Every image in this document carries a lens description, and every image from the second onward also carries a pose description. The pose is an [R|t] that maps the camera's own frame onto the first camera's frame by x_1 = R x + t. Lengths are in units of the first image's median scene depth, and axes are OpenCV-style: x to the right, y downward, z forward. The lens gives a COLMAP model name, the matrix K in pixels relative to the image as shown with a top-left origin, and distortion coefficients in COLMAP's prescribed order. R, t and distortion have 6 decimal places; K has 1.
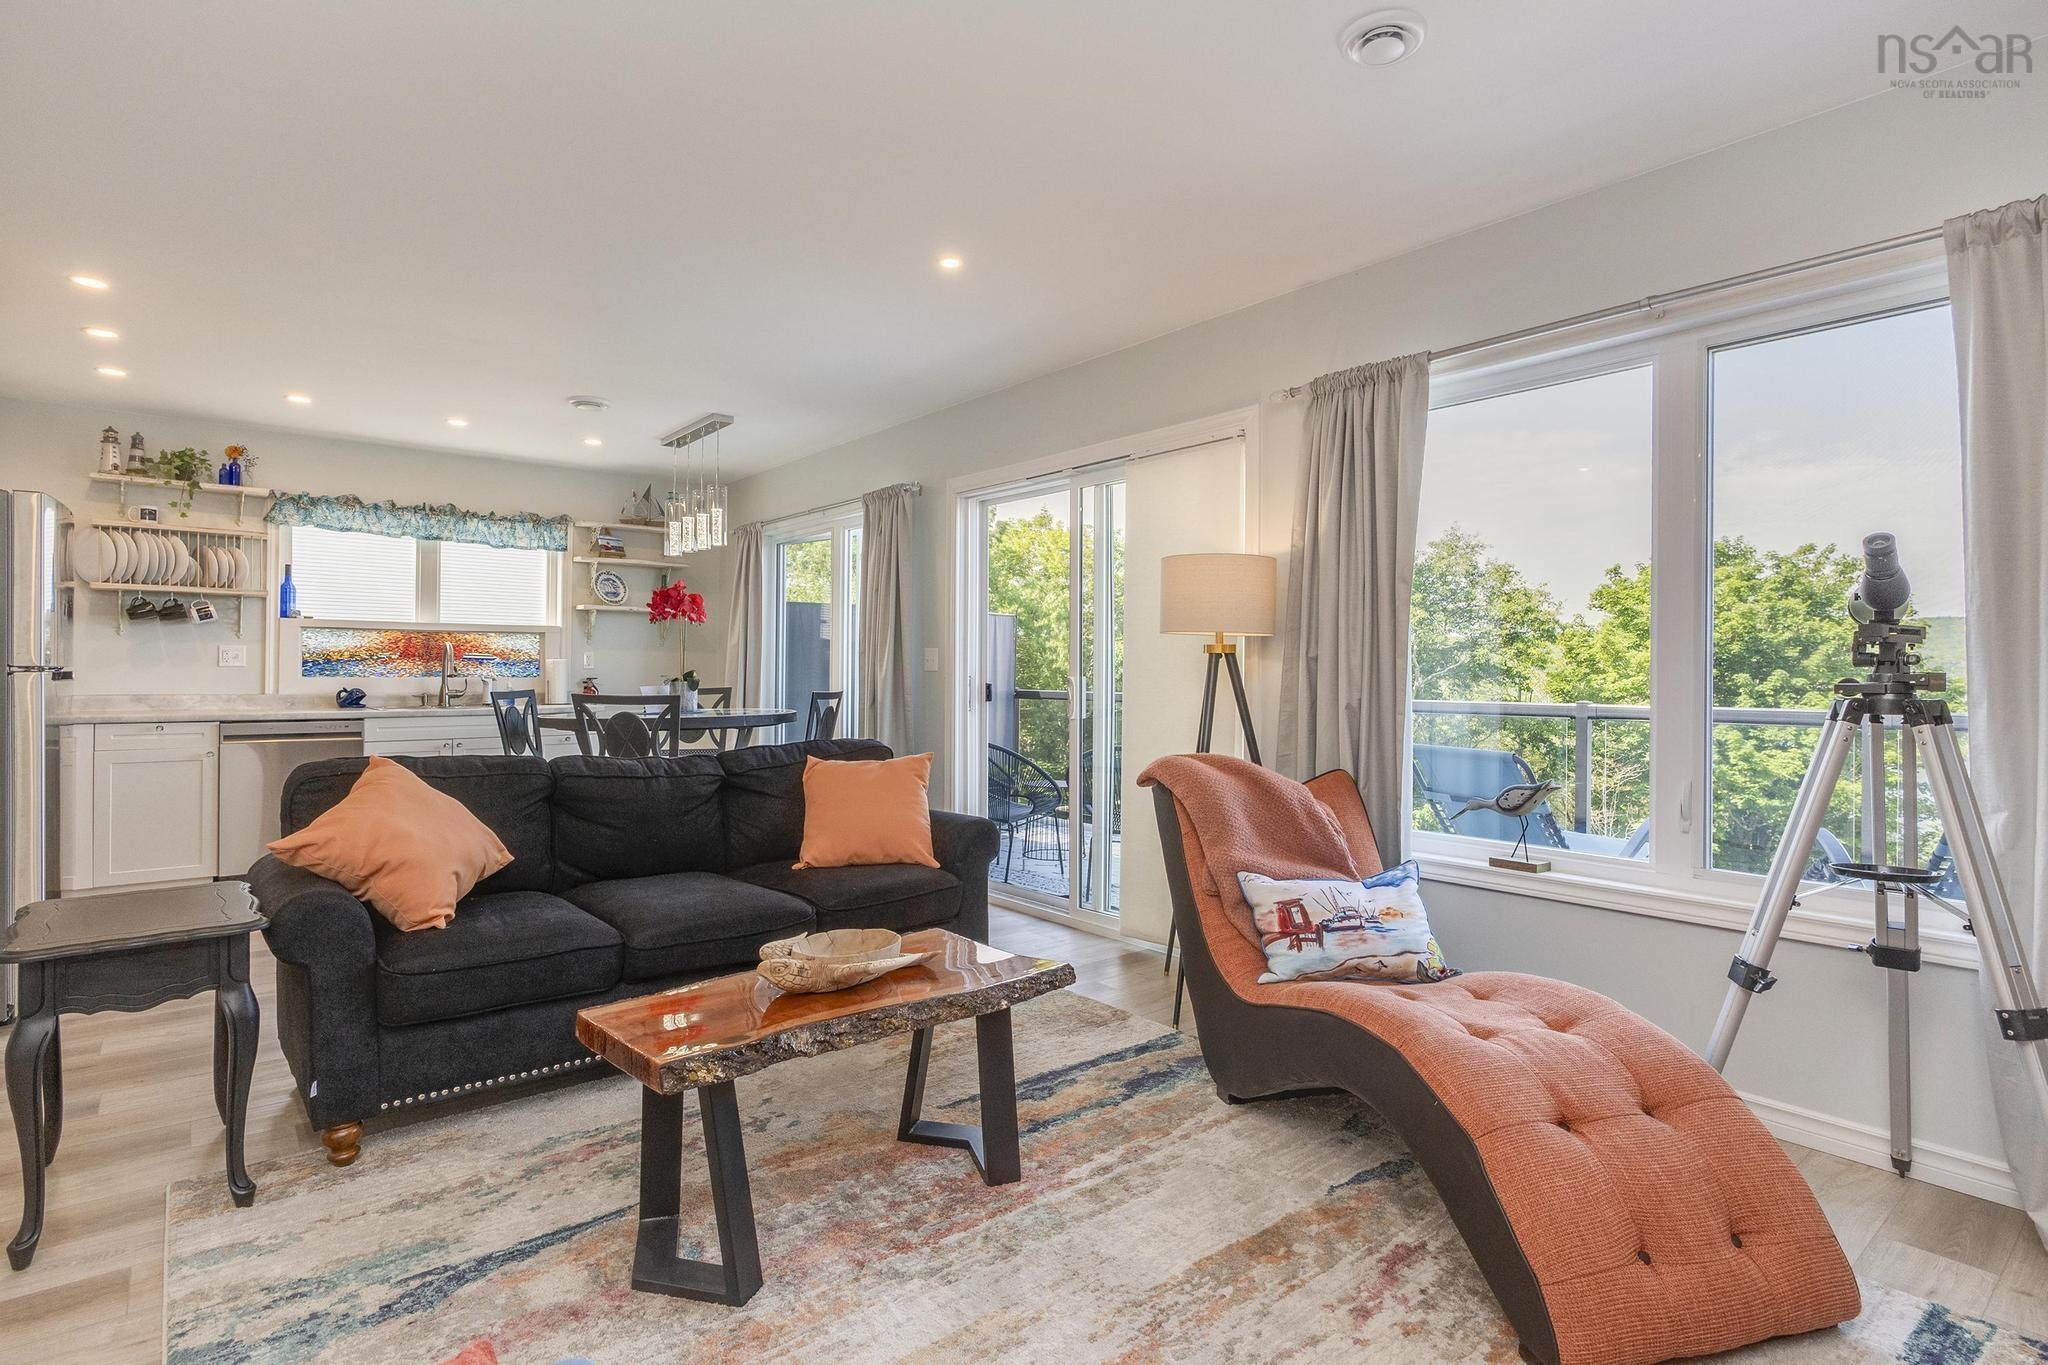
lens RADIAL K [[1013.9, 0, 1029.9], [0, 1013.9, 669.1], [0, 0, 1]] dist [0.002282, 0.001020]
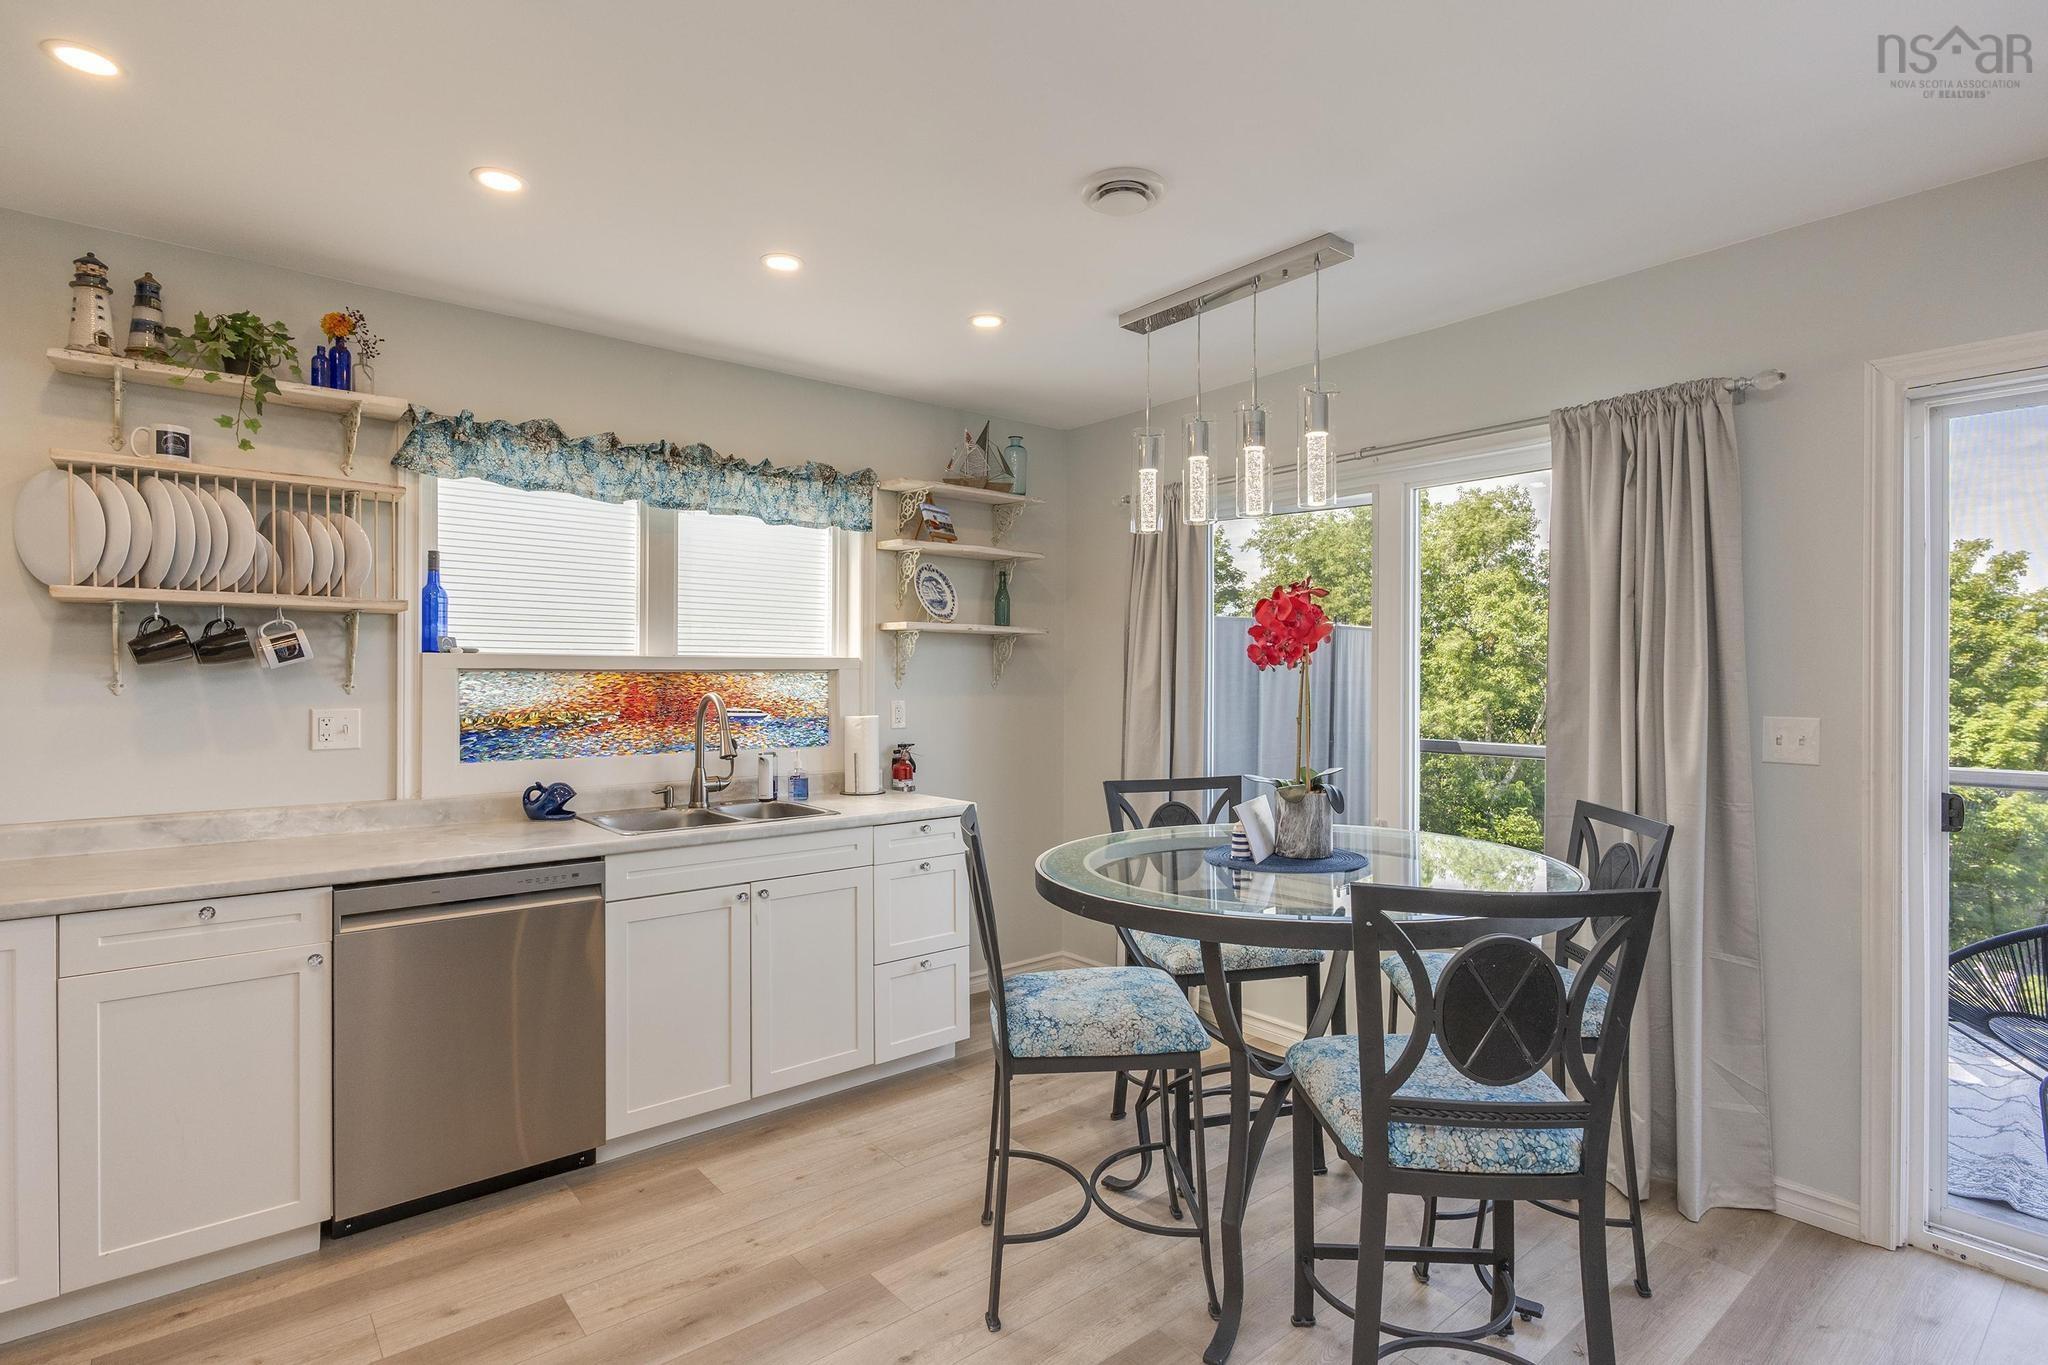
lens RADIAL K [[1013.9, 0, 1022.4], [0, 1013.9, 685.0], [0, 0, 1]] dist [0.002282, 0.001020]
pose [[0.999975, -0.002516, -0.006582, -0.424598], [0.002601, 0.999913, 0.012952, -0.039771], [0.006549, -0.012969, 0.999894, 0.477810]]
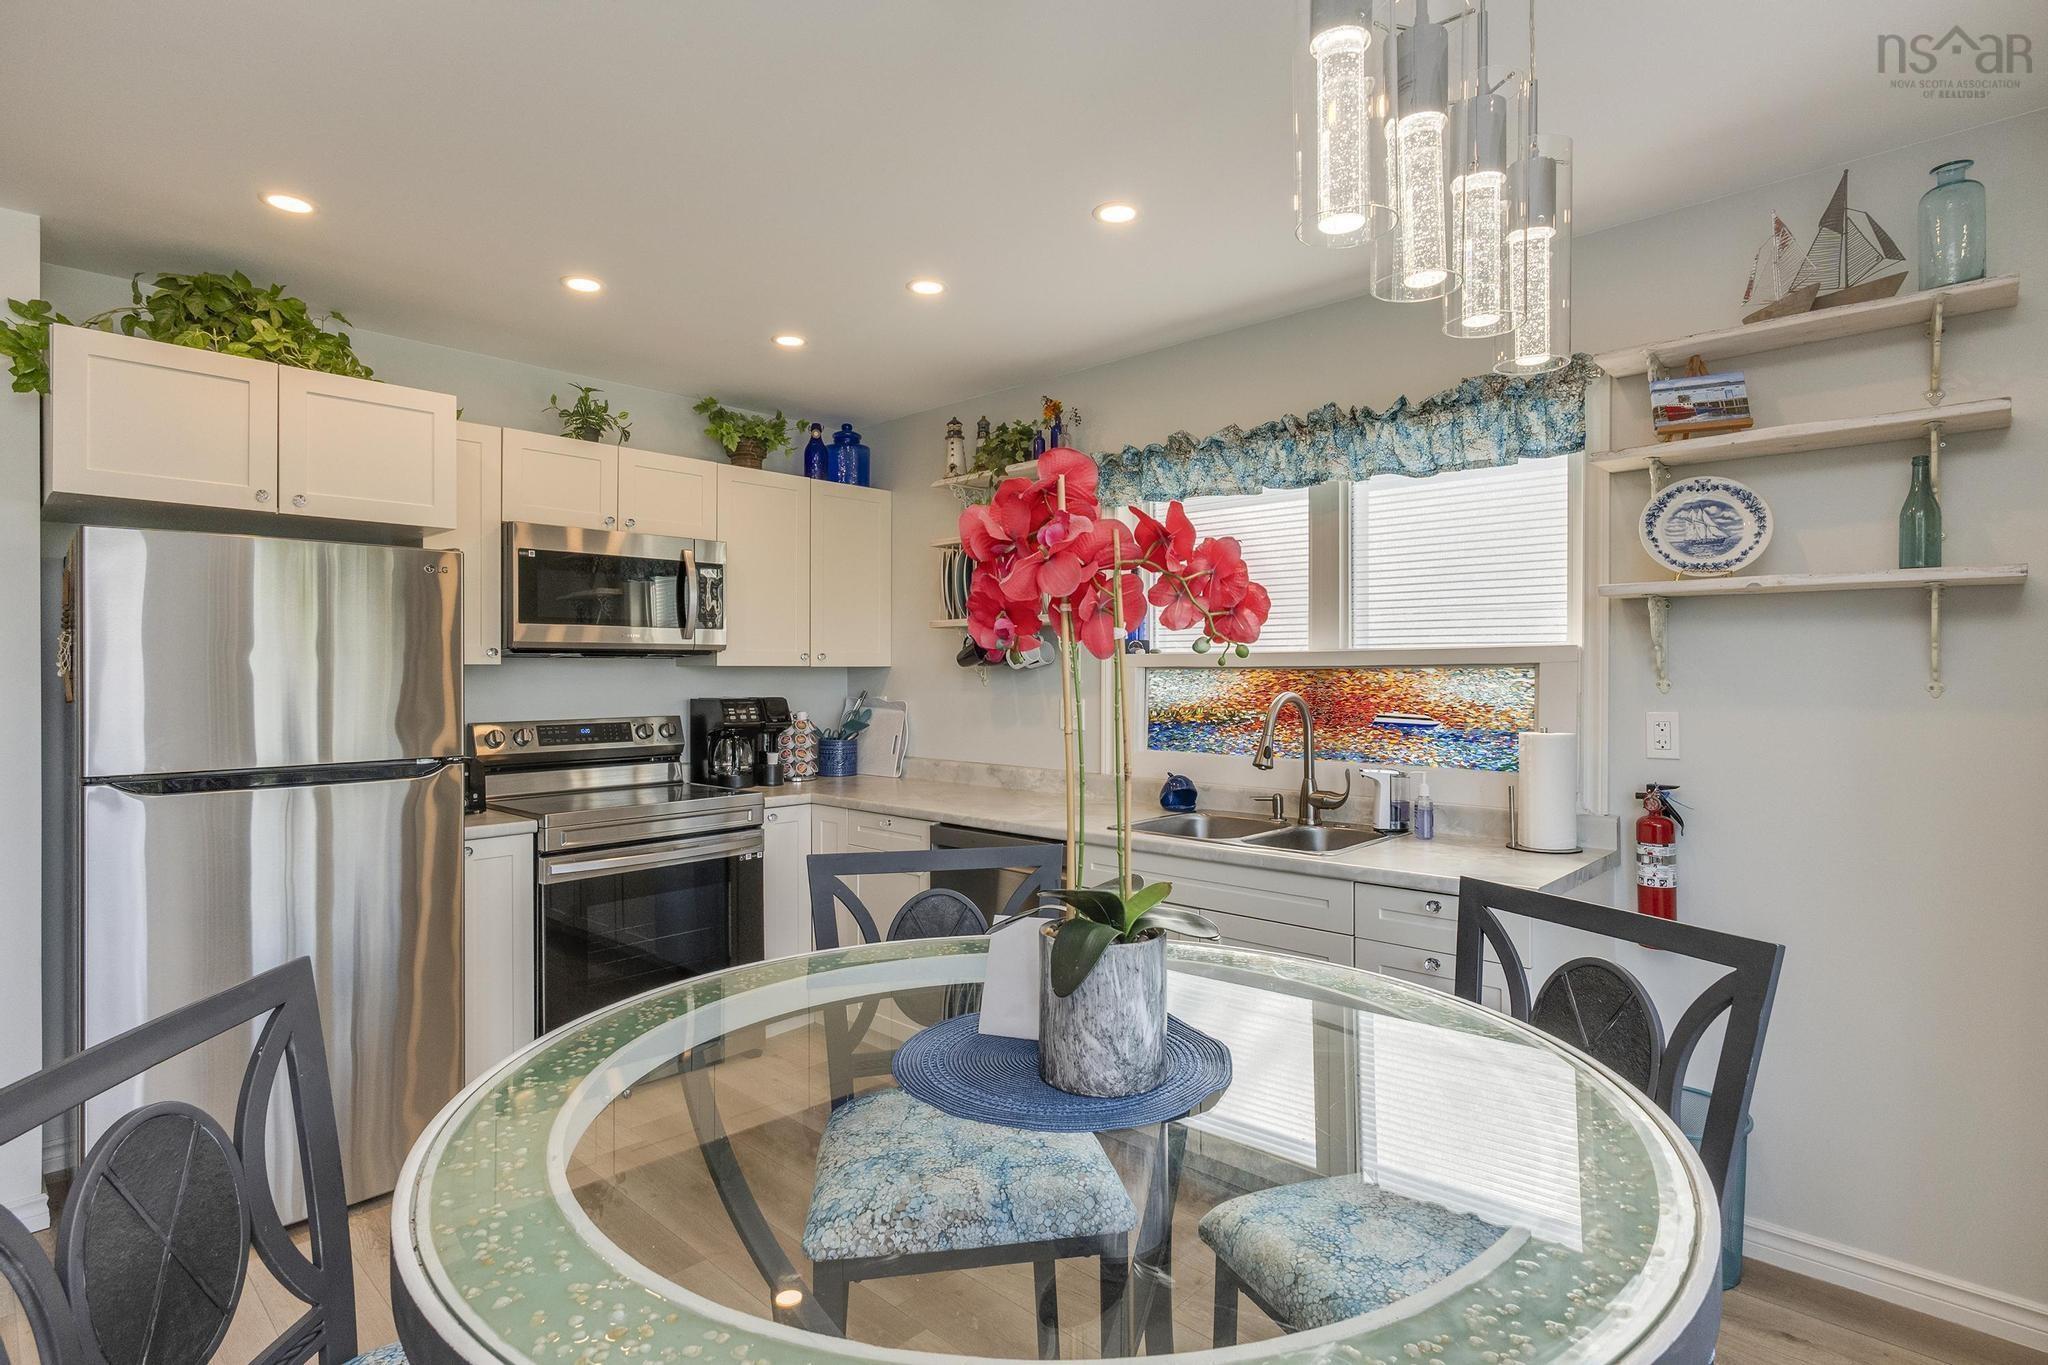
lens RADIAL K [[1013.9, 0, 1030.3], [0, 1013.9, 672.1], [0, 0, 1]] dist [0.002282, 0.001020]
pose [[0.123376, -0.004665, -0.992349, -0.120241], [0.007813, 0.999963, -0.003730, -0.037535], [0.992329, -0.007293, 0.123408, 0.866343]]
